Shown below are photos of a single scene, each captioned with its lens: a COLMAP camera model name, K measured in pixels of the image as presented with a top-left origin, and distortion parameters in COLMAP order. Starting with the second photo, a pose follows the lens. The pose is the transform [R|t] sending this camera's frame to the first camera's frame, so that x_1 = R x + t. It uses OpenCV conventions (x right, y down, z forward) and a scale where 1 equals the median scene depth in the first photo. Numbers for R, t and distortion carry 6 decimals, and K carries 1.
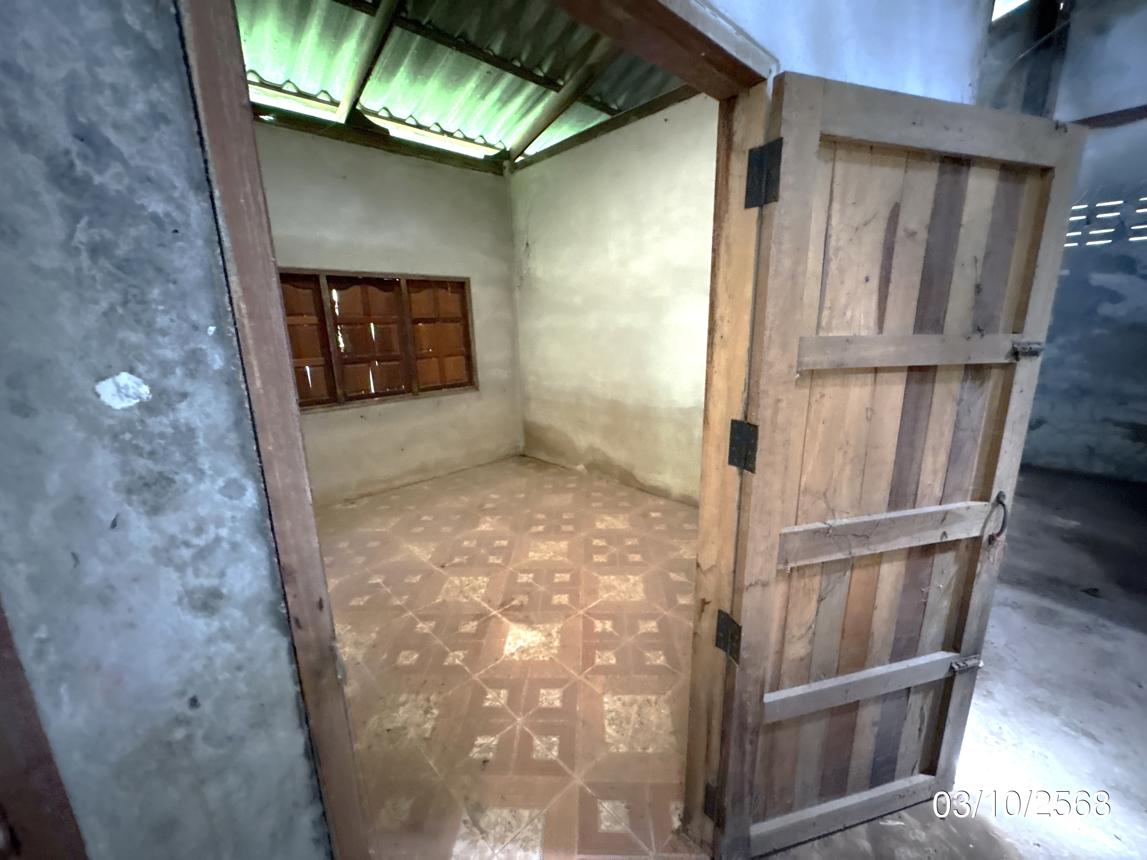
lens RADIAL K [[458.0, 0, 571.8], [0, 458.0, 429.9], [0, 0, 1]] dist [0.000310, 0.000316]
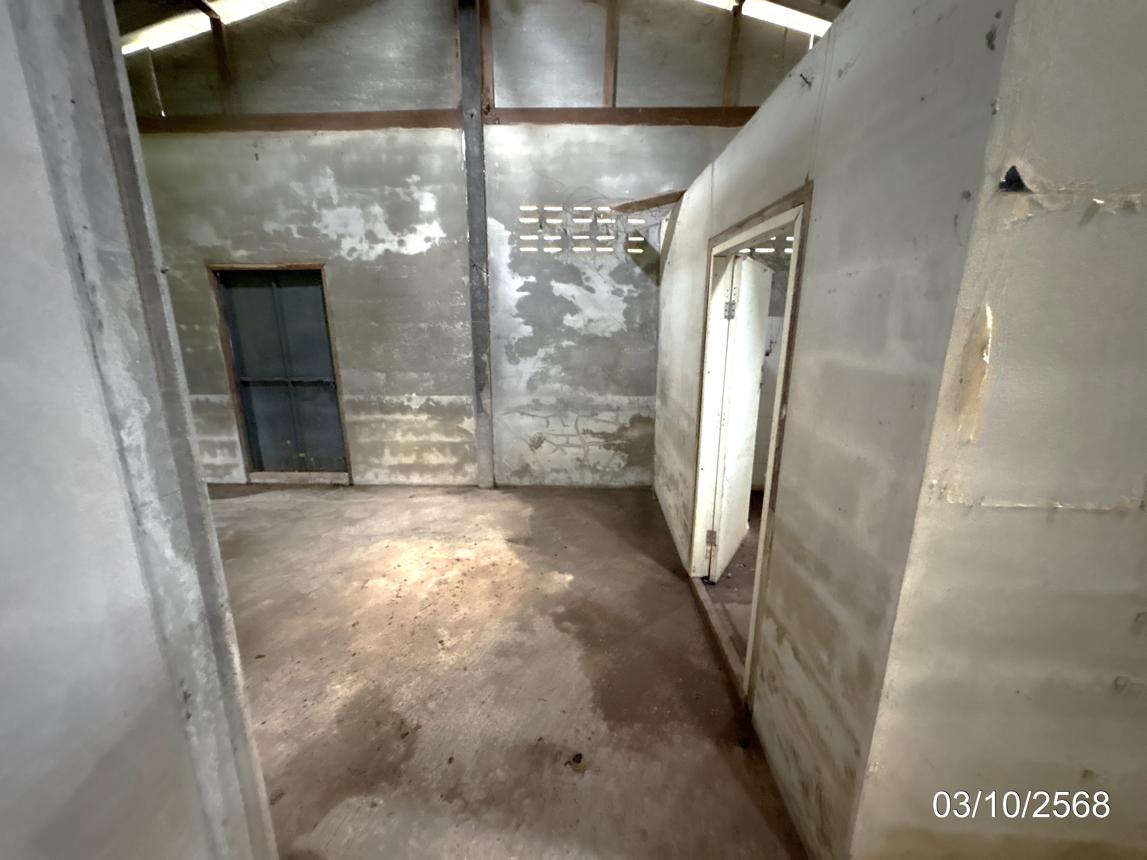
lens RADIAL K [[458.0, 0, 573.3], [0, 458.0, 428.8], [0, 0, 1]] dist [0.000310, 0.000316]
pose [[0.701698, -0.142773, 0.698023, 0.546773], [0.146575, 0.987687, 0.054674, -0.104430], [-0.697235, 0.063948, 0.713985, 0.373258]]
